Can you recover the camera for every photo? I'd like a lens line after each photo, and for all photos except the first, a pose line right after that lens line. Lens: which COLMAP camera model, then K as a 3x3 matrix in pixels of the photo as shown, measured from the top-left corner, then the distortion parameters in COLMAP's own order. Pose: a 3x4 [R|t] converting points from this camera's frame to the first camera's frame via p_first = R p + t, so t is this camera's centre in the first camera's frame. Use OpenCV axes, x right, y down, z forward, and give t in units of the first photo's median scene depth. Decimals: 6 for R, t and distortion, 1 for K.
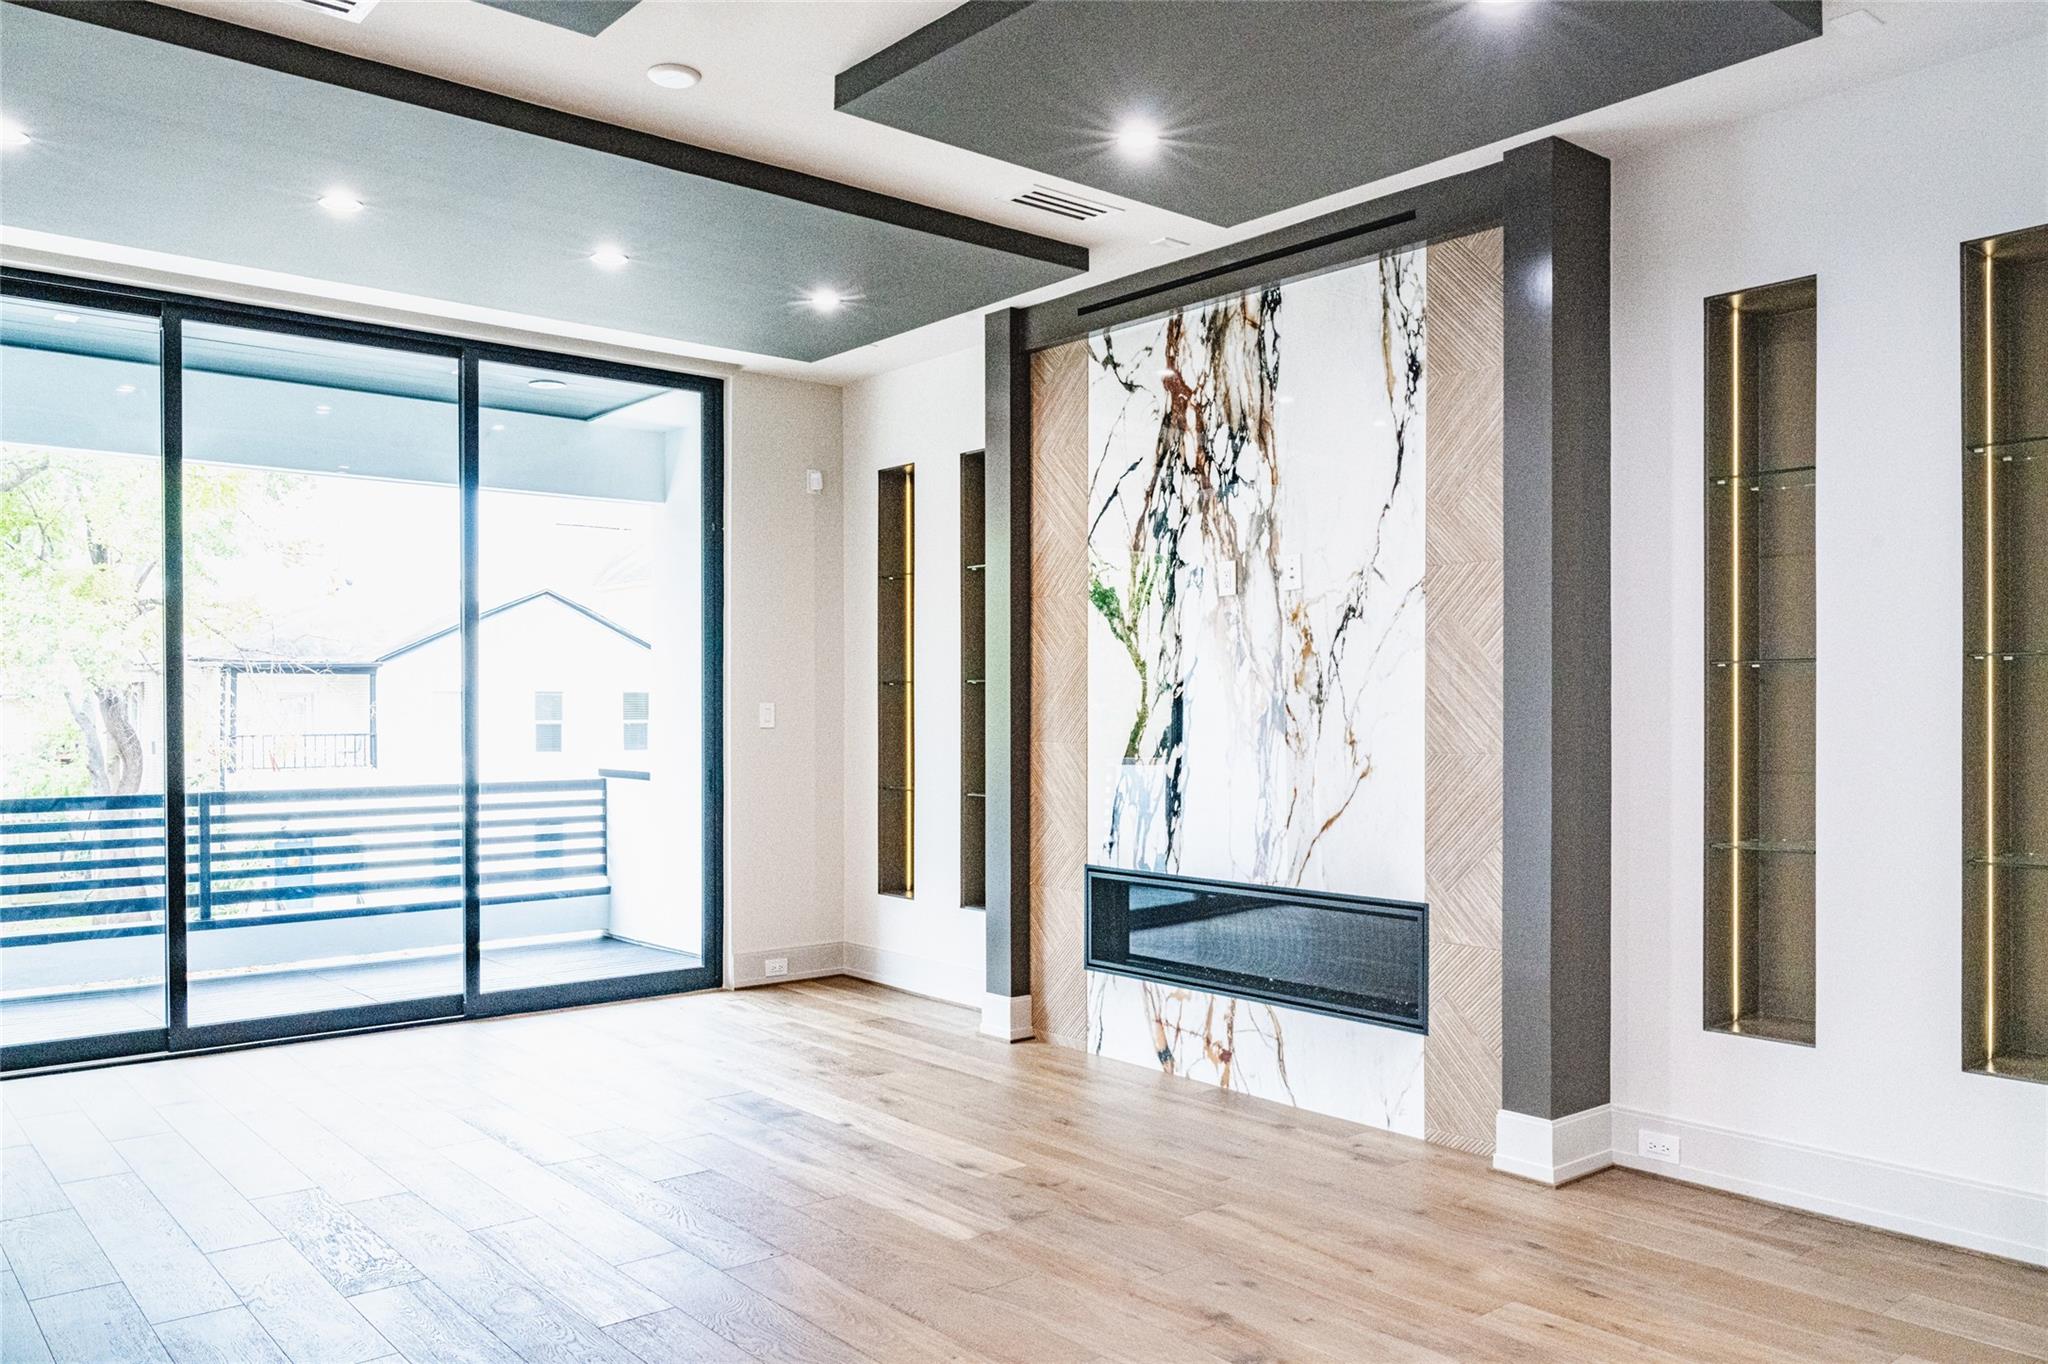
lens RADIAL K [[1494.5, 0, 987.9], [0, 1494.5, 711.6], [0, 0, 1]] dist [-0.015607, 0.010160]
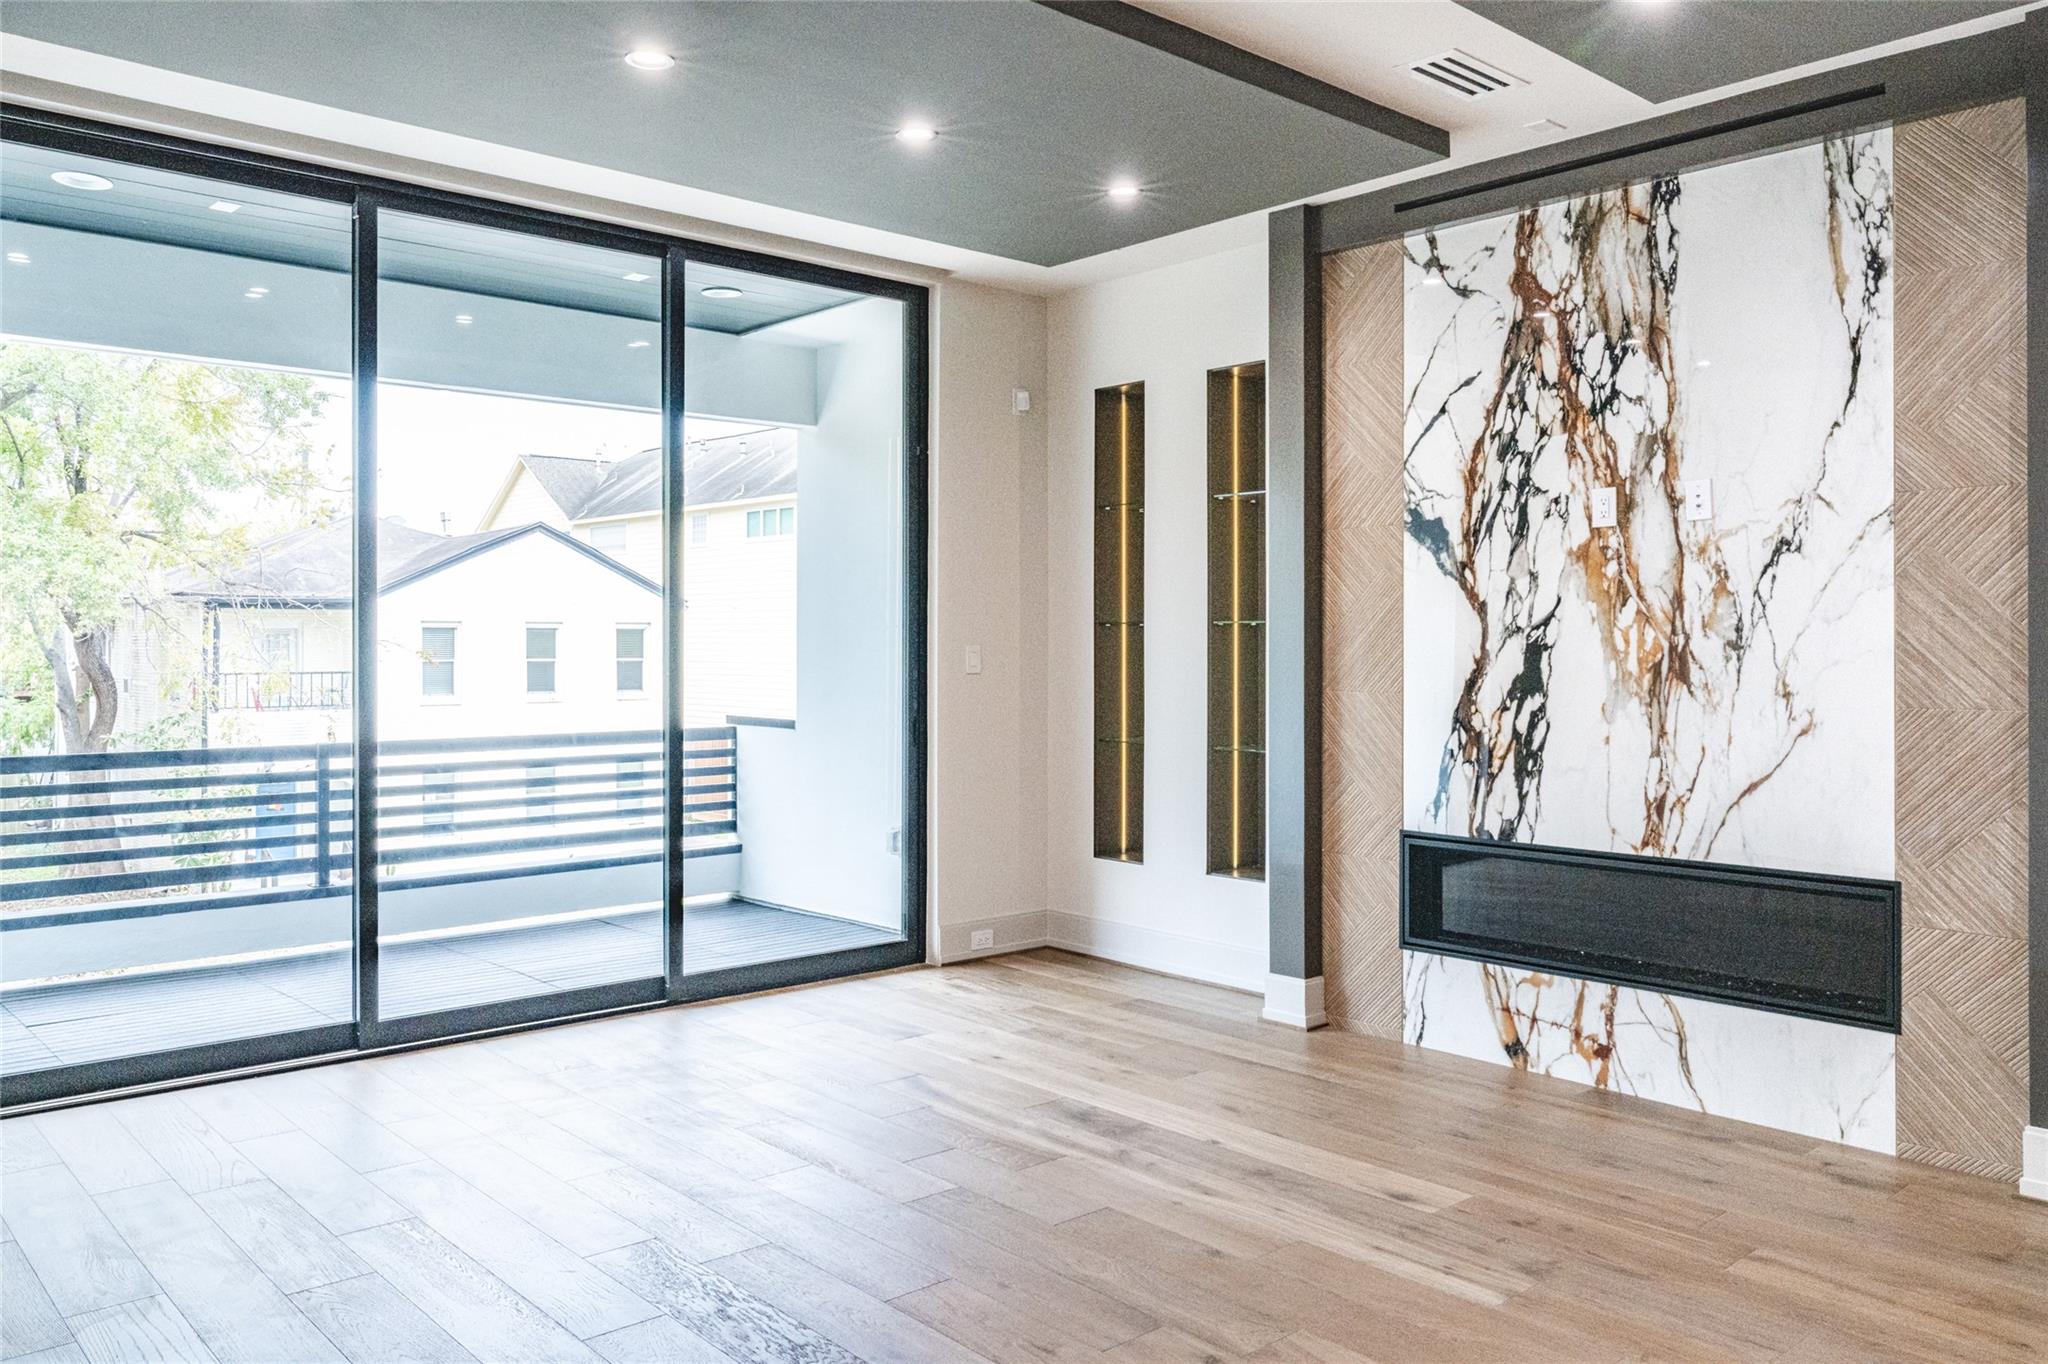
lens RADIAL K [[1494.5, 0, 969.9], [0, 1494.5, 629.0], [0, 0, 1]] dist [-0.015607, 0.010160]
pose [[0.999608, 0.002015, 0.027928, -0.229151], [-0.001638, 0.999908, -0.013497, -0.004691], [-0.027953, 0.013446, 0.999519, 0.128174]]
